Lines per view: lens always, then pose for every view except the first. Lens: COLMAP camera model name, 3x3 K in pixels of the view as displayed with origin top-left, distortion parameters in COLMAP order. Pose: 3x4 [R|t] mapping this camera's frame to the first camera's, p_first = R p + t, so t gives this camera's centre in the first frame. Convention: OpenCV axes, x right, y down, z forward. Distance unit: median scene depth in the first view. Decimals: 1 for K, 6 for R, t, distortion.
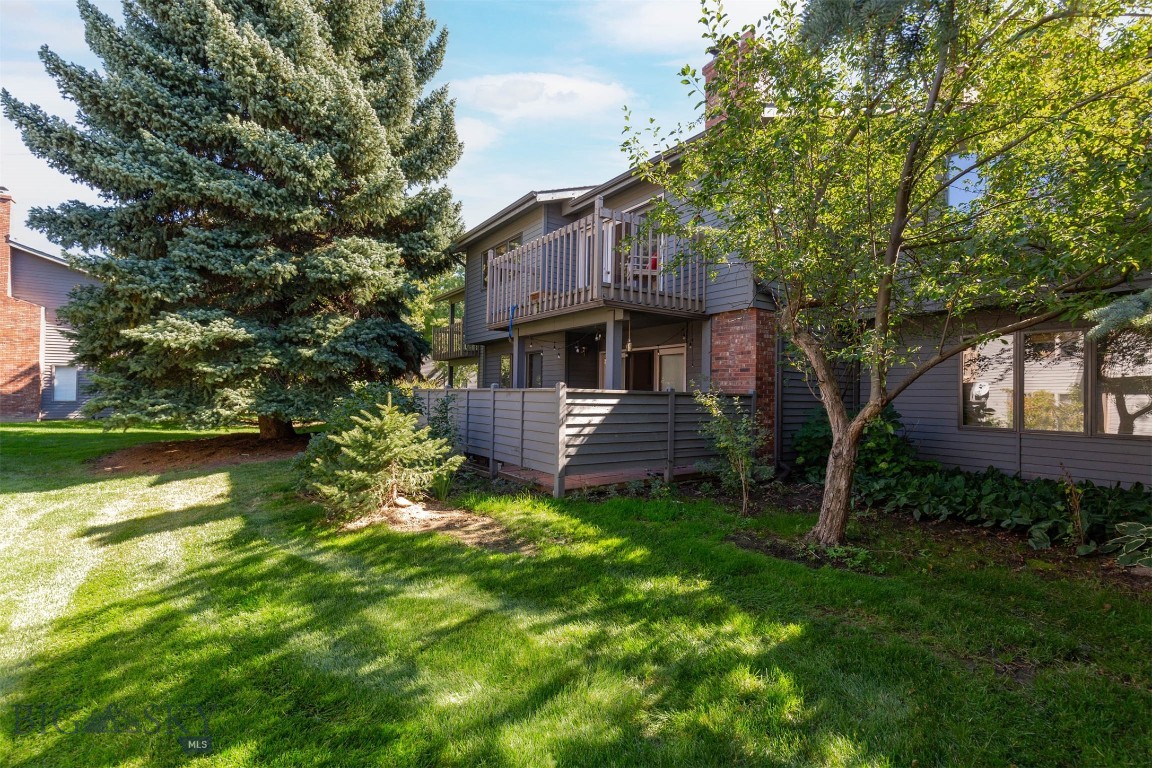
lens RADIAL K [[516.1, 0, 575.8], [0, 516.1, 387.5], [0, 0, 1]] dist [0.005883, -0.000782]
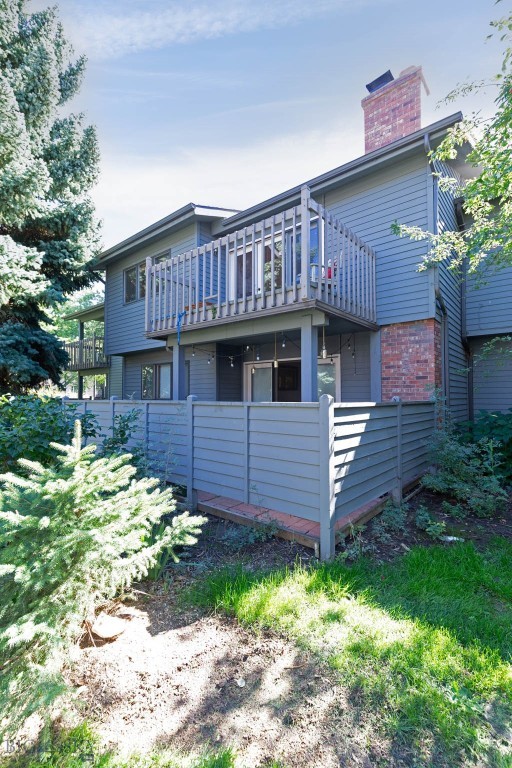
lens RADIAL K [[344.1, 0, 251.6], [0, 344.1, 384.8], [0, 0, 1]] dist [0.005883, -0.000782]
pose [[0.965864, -0.008561, 0.258907, -0.139023], [0.012948, 0.999800, -0.015245, -0.009827], [-0.258725, 0.018077, 0.965782, 0.301661]]
